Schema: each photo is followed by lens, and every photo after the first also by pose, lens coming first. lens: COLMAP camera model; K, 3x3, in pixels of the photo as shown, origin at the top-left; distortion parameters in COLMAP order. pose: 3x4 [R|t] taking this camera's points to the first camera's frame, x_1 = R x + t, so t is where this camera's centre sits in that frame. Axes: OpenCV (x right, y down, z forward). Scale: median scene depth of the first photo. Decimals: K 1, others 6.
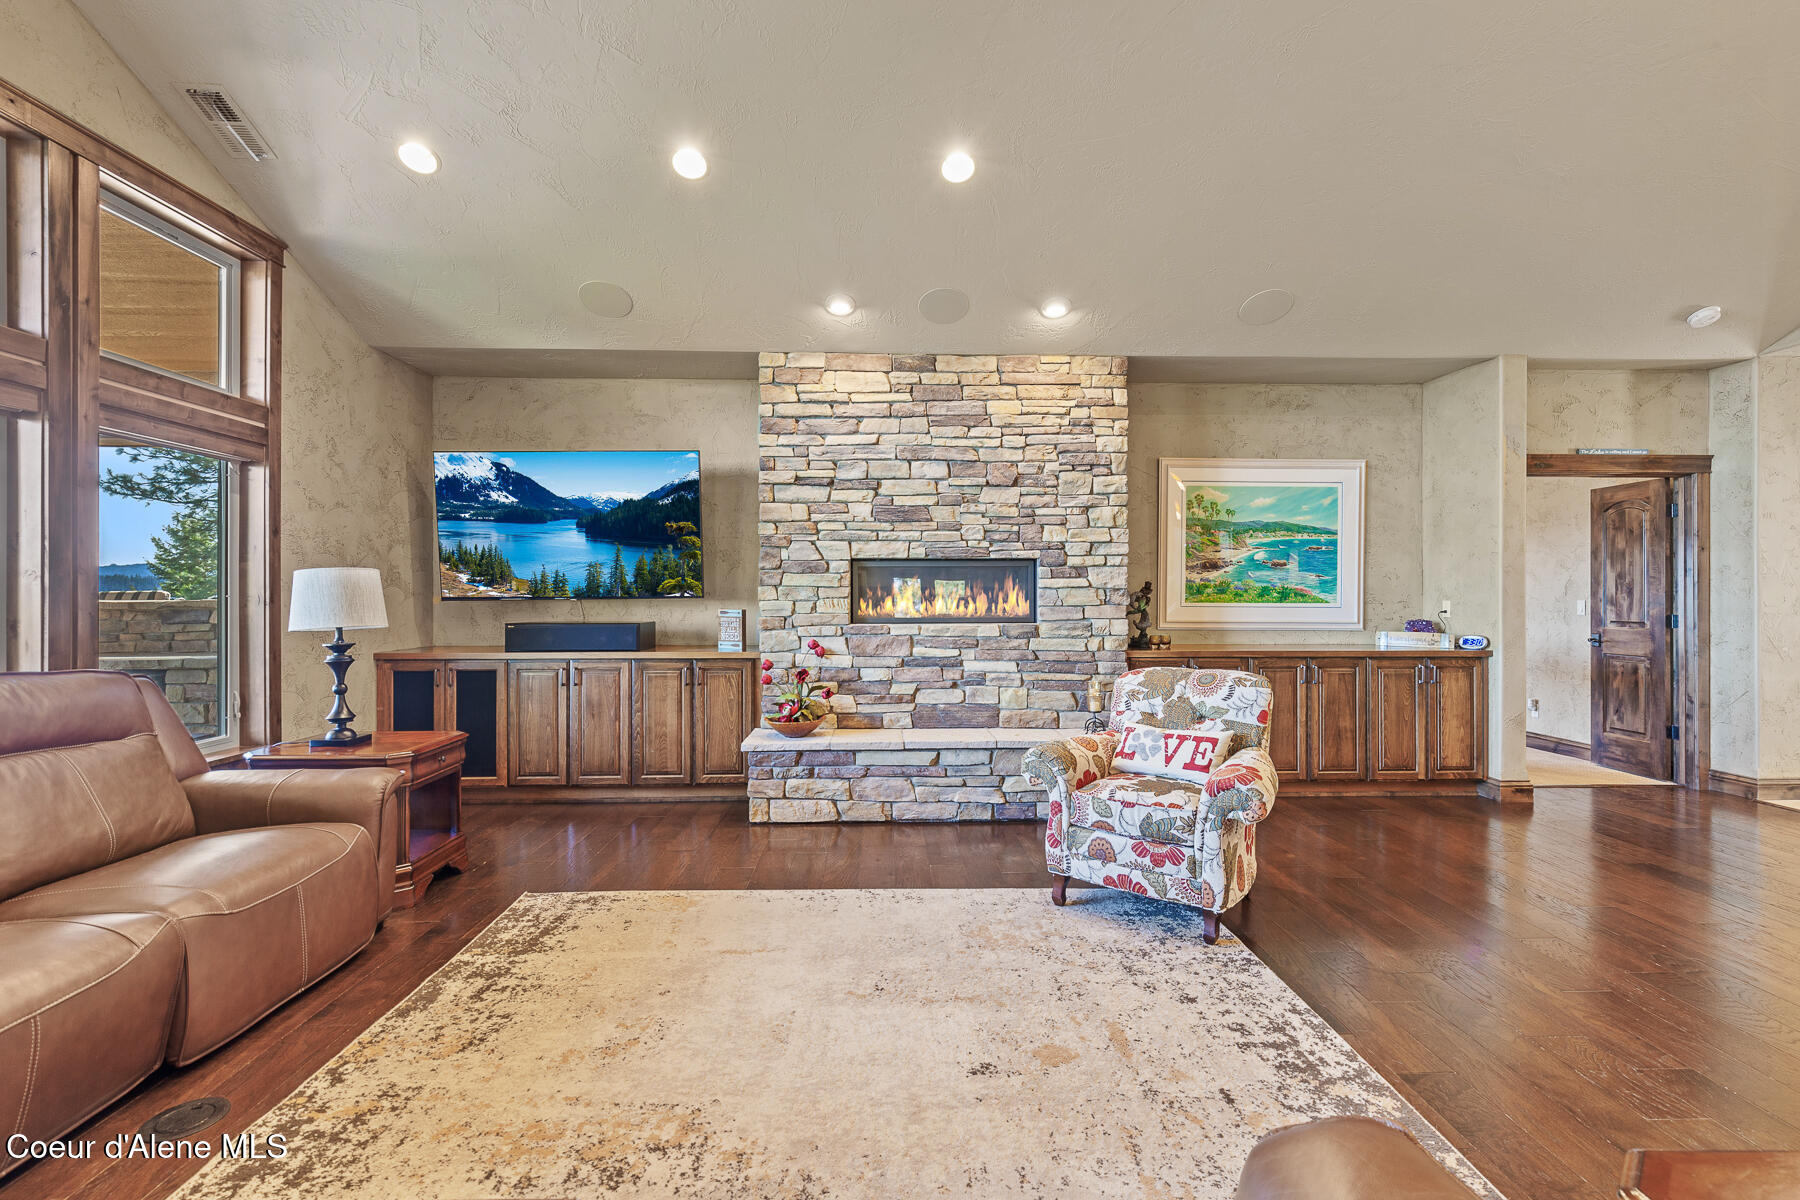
lens RADIAL K [[815.8, 0, 903.9], [0, 815.8, 590.0], [0, 0, 1]] dist [0.006136, -0.001947]
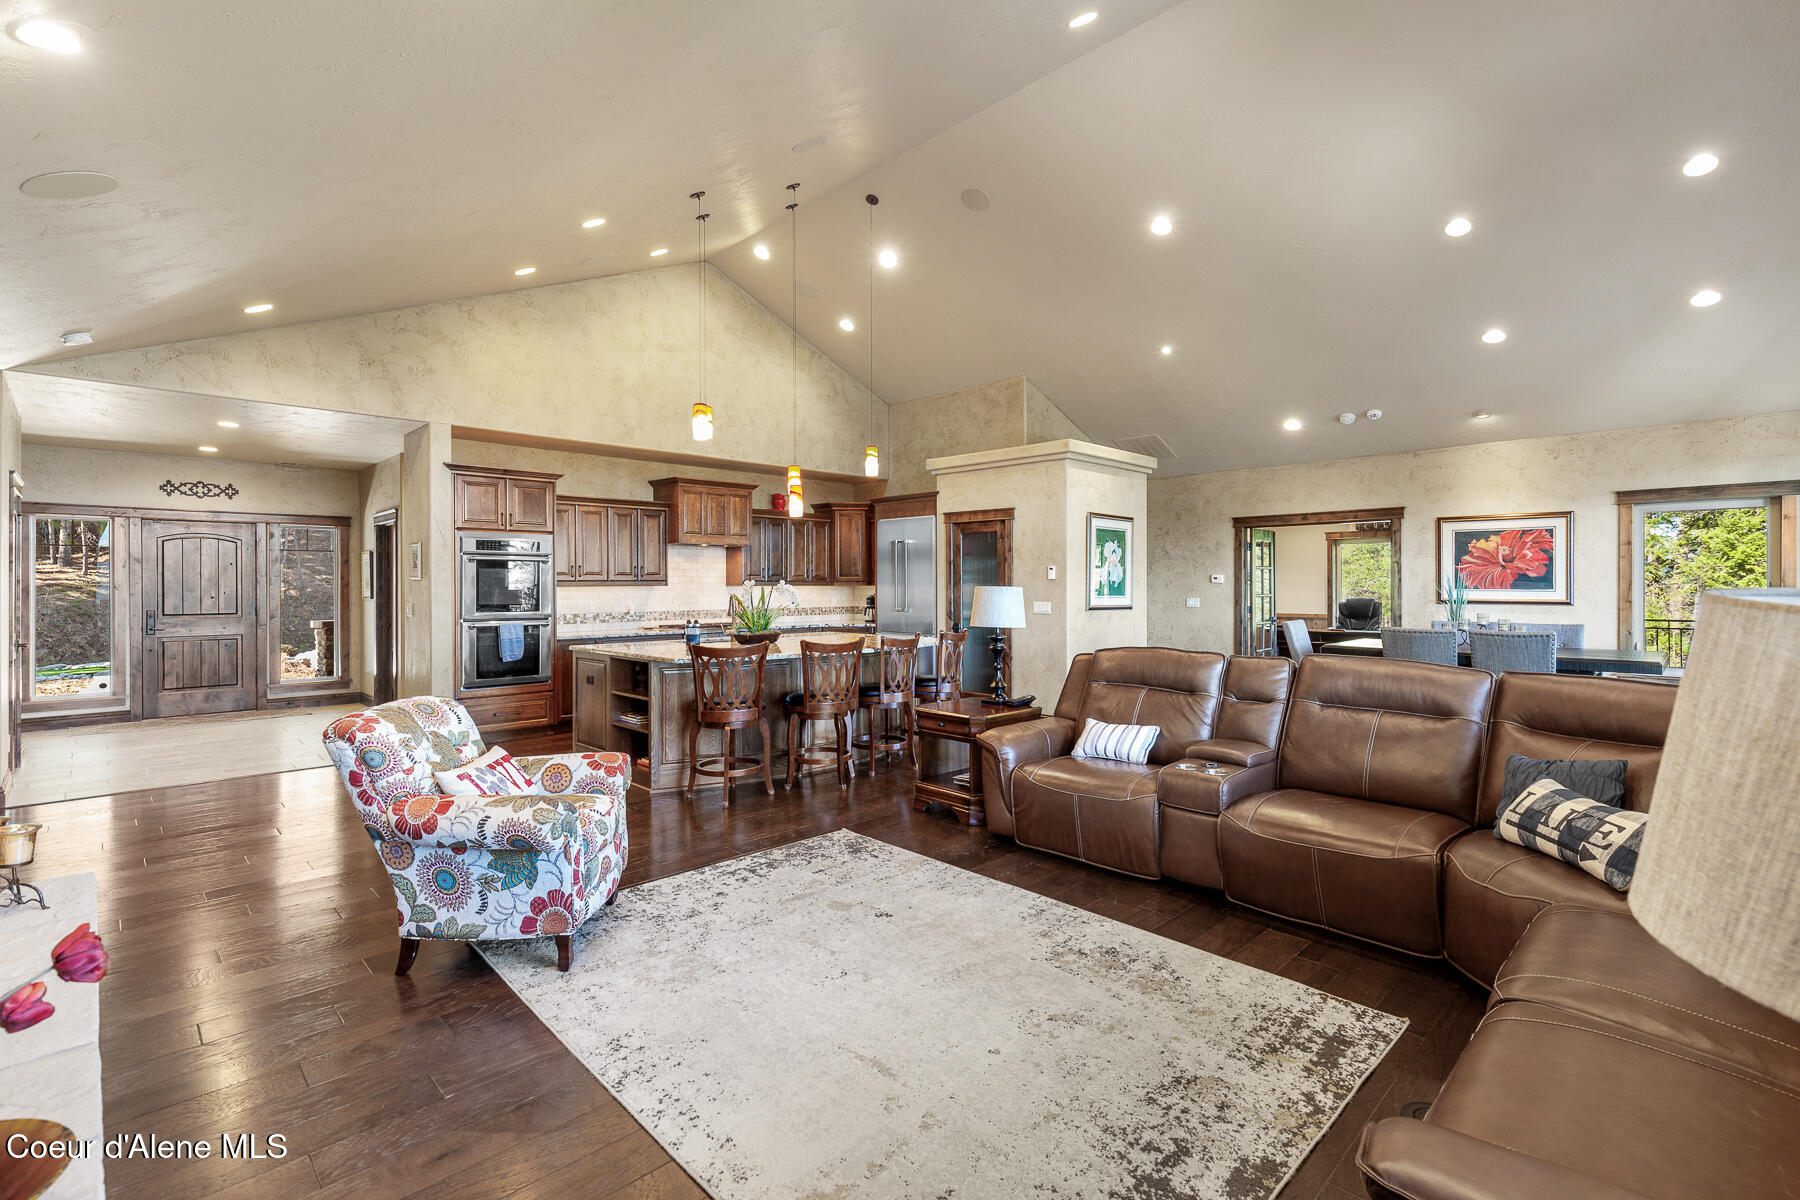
lens RADIAL K [[815.8, 0, 906.8], [0, 815.8, 586.2], [0, 0, 1]] dist [0.006136, -0.001947]
pose [[-0.682880, -0.000534, 0.730530, -0.469711], [-0.002353, 0.999996, -0.001468, -0.018927], [-0.730527, -0.002721, -0.682879, 0.887750]]
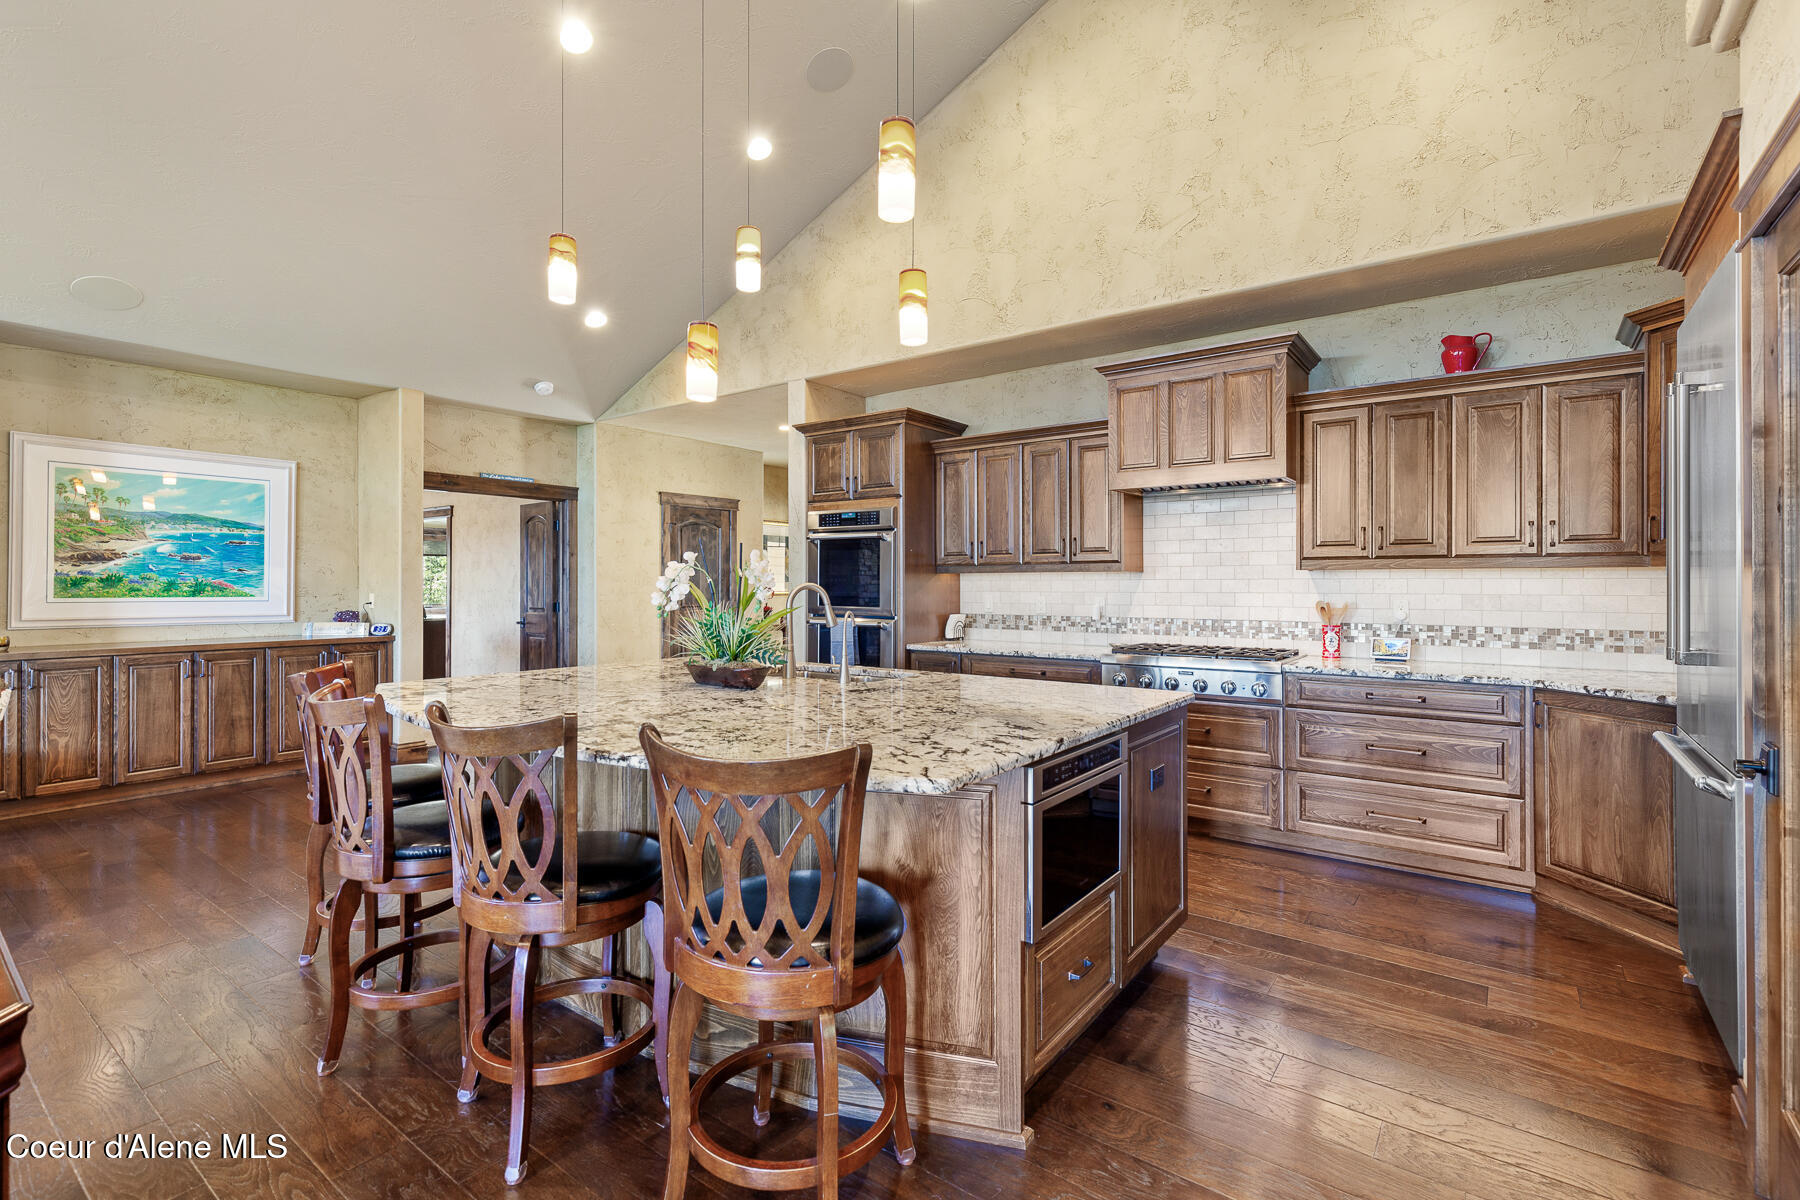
lens RADIAL K [[815.8, 0, 895.5], [0, 815.8, 587.5], [0, 0, 1]] dist [0.006136, -0.001947]
pose [[0.621591, -0.003760, 0.783333, 0.245260], [-0.003843, 0.999962, 0.007849, -0.007786], [-0.783332, -0.007889, 0.621553, -0.311335]]
